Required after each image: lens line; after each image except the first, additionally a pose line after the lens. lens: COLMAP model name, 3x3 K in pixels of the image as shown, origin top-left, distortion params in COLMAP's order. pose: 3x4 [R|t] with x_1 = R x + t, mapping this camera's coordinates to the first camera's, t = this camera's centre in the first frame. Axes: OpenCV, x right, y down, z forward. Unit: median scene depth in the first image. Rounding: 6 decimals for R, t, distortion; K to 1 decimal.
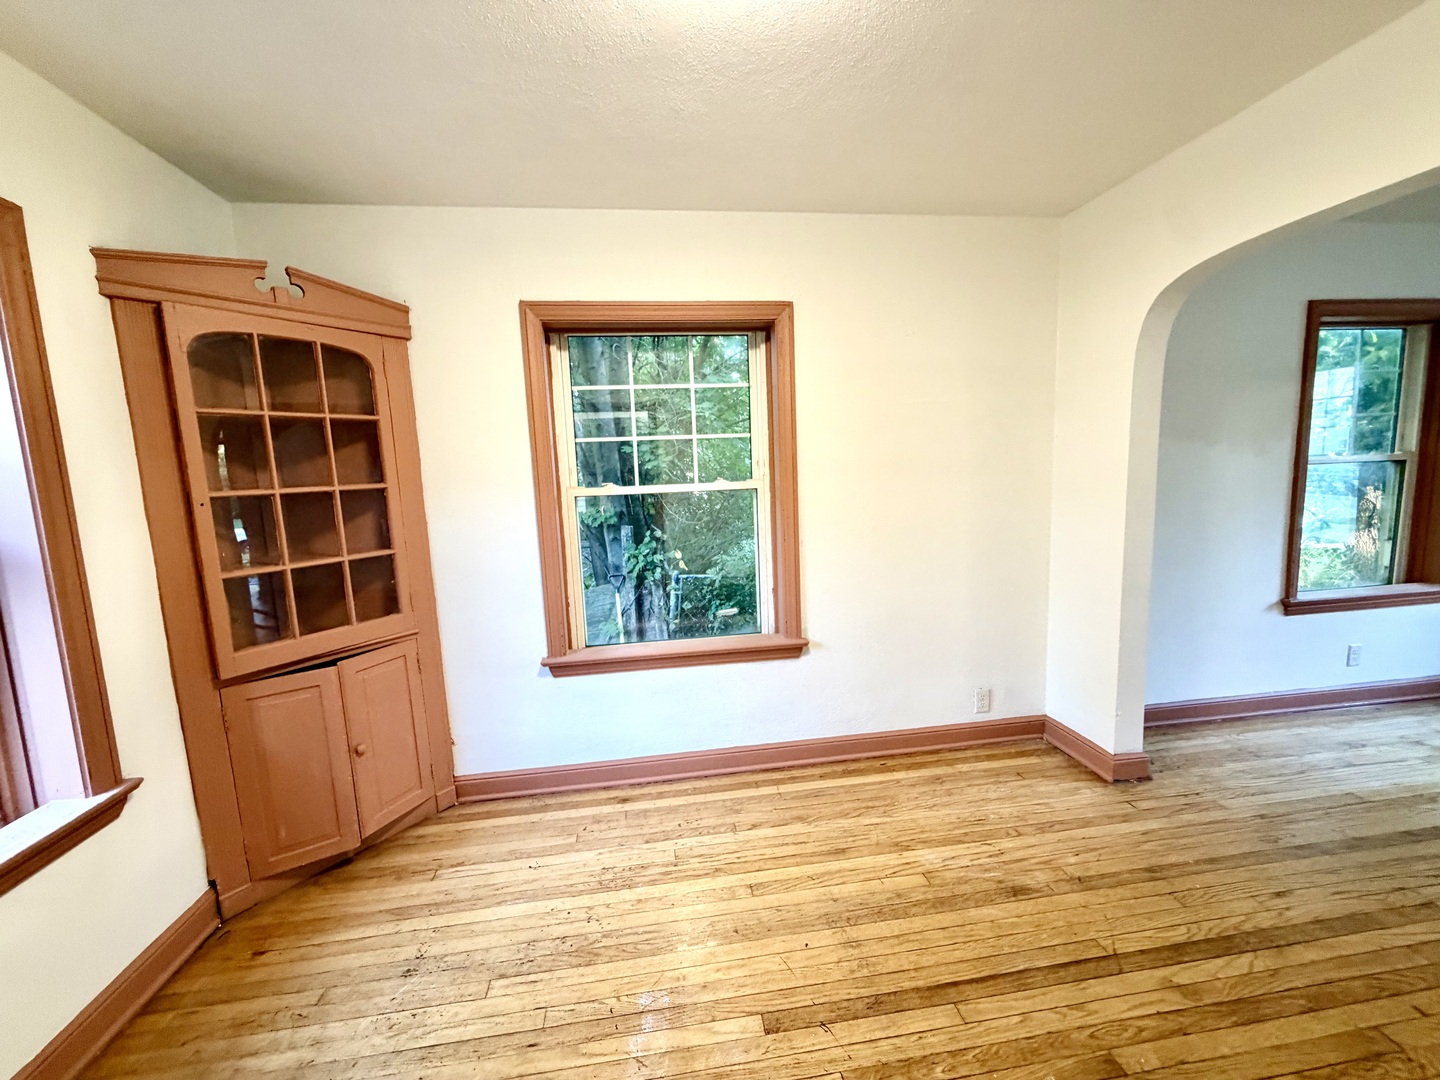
lens RADIAL K [[575.3, 0, 718.1], [0, 575.3, 544.1], [0, 0, 1]] dist [-0.001242, -0.000285]
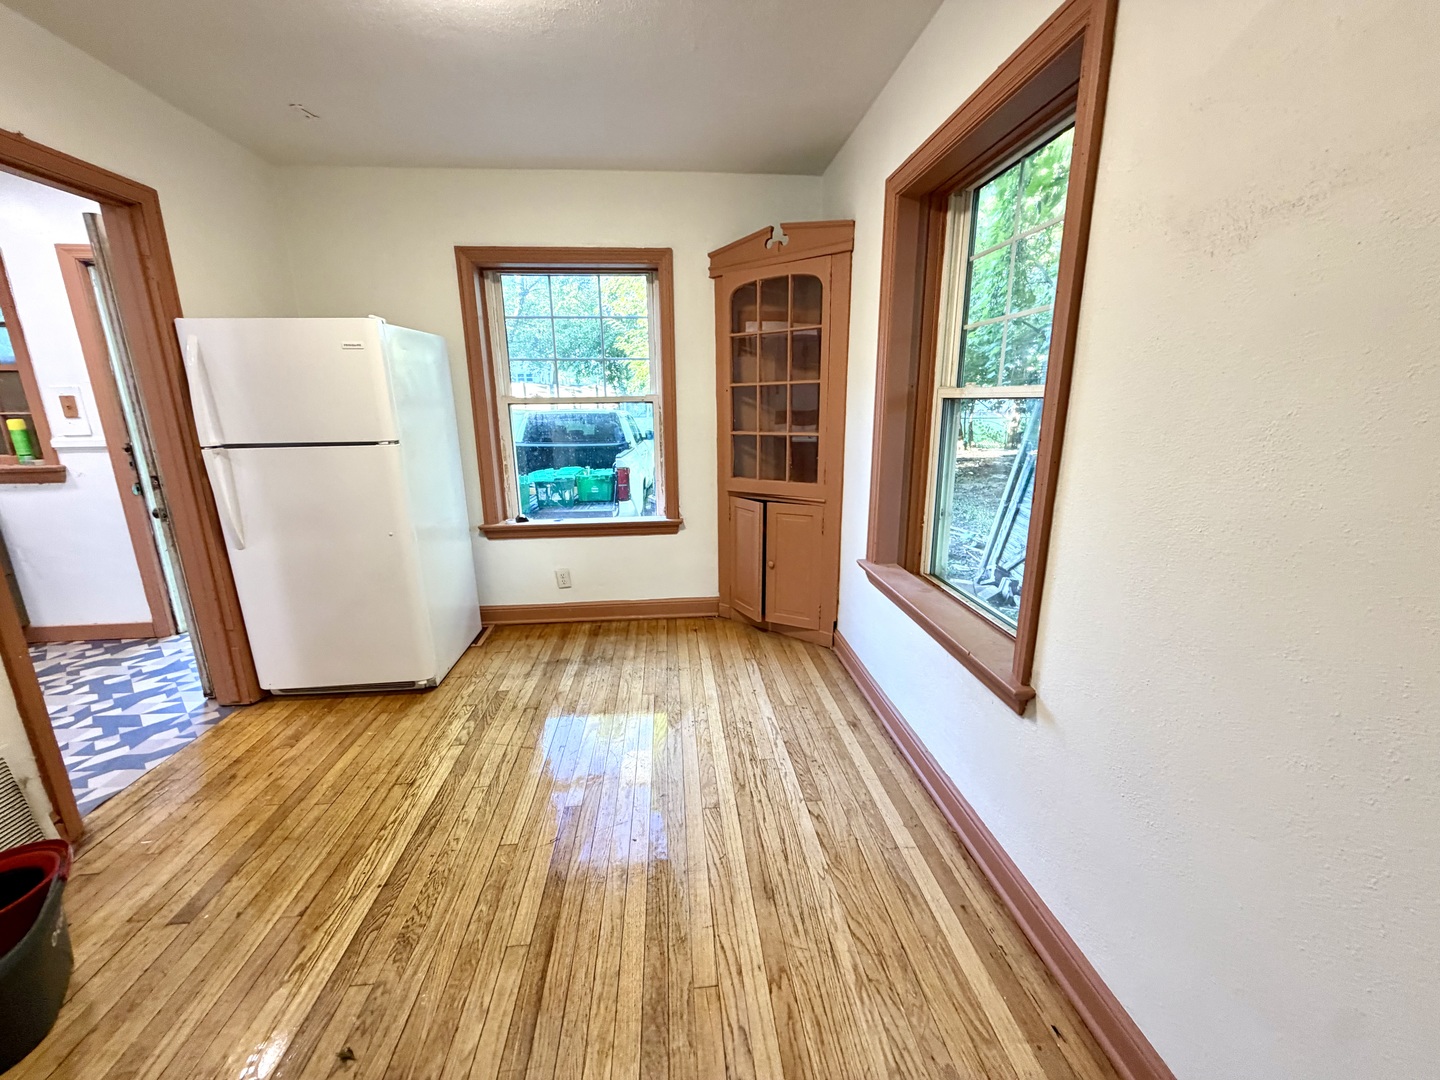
lens RADIAL K [[575.3, 0, 718.1], [0, 575.3, 544.1], [0, 0, 1]] dist [-0.001242, -0.000285]
pose [[-0.051580, 0.283204, -0.957672, 0.842782], [-0.118385, 0.950453, 0.287445, -0.109592], [0.991627, 0.128201, -0.015497, 0.932816]]
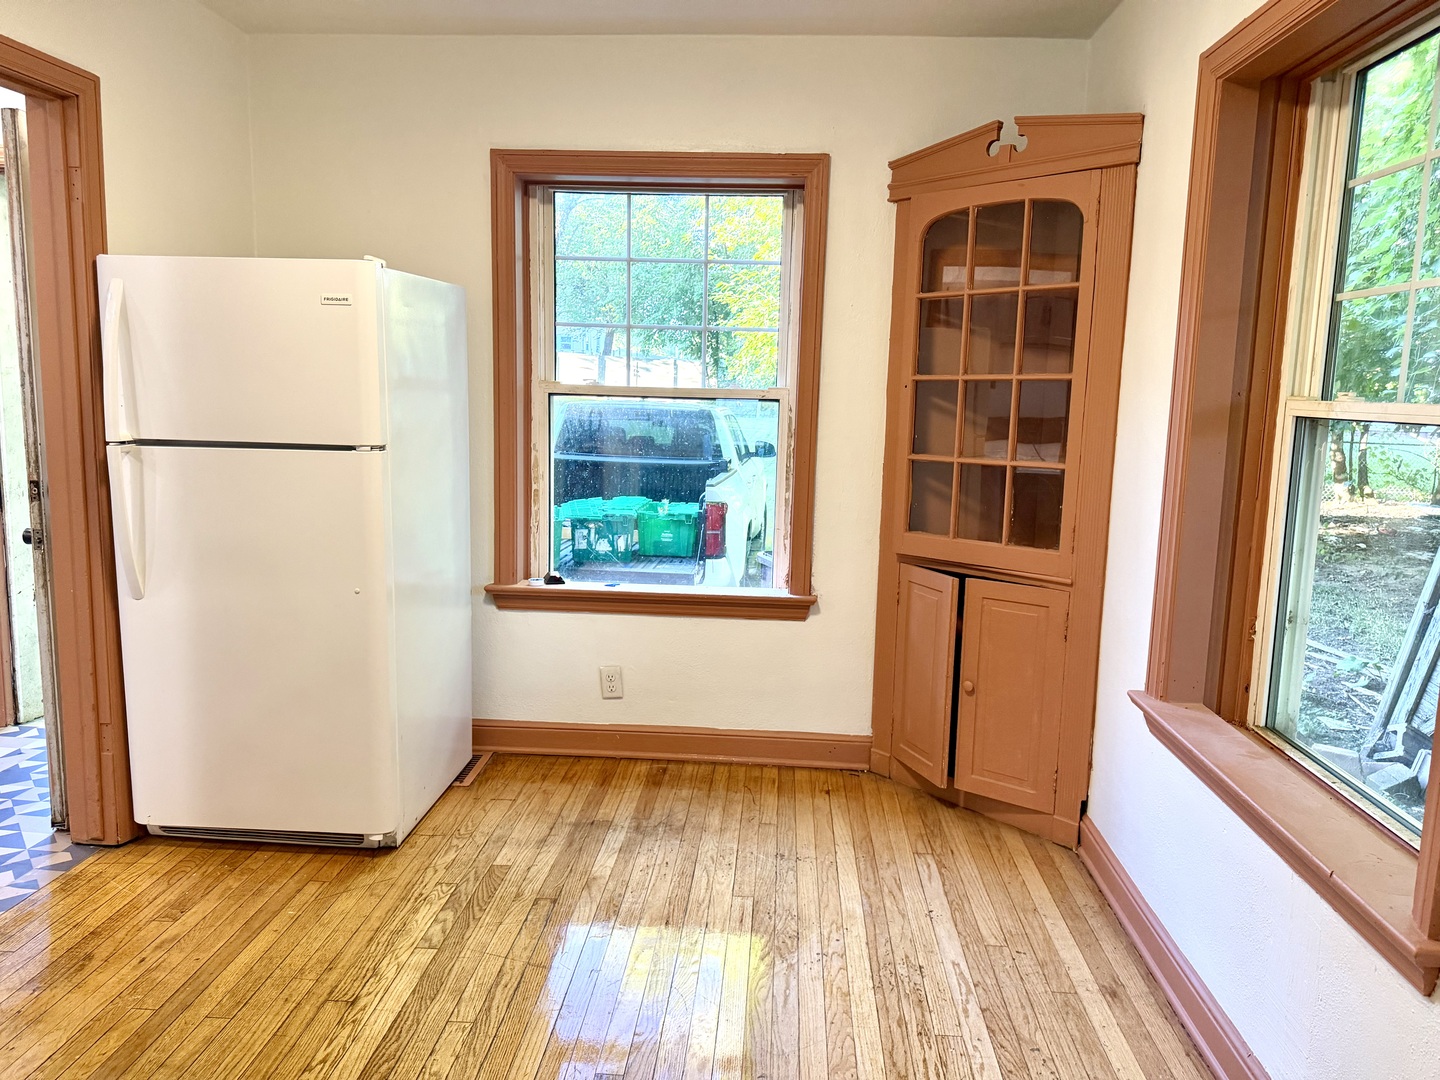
lens RADIAL K [[1025.8, 0, 726.6], [0, 1025.8, 533.1], [0, 0, 1]] dist [0.064423, -0.087911]
pose [[-0.199110, 0.175200, -0.964189, 0.923968], [-0.147220, 0.967376, 0.206181, -0.128550], [0.968856, 0.183001, -0.166821, 0.917650]]
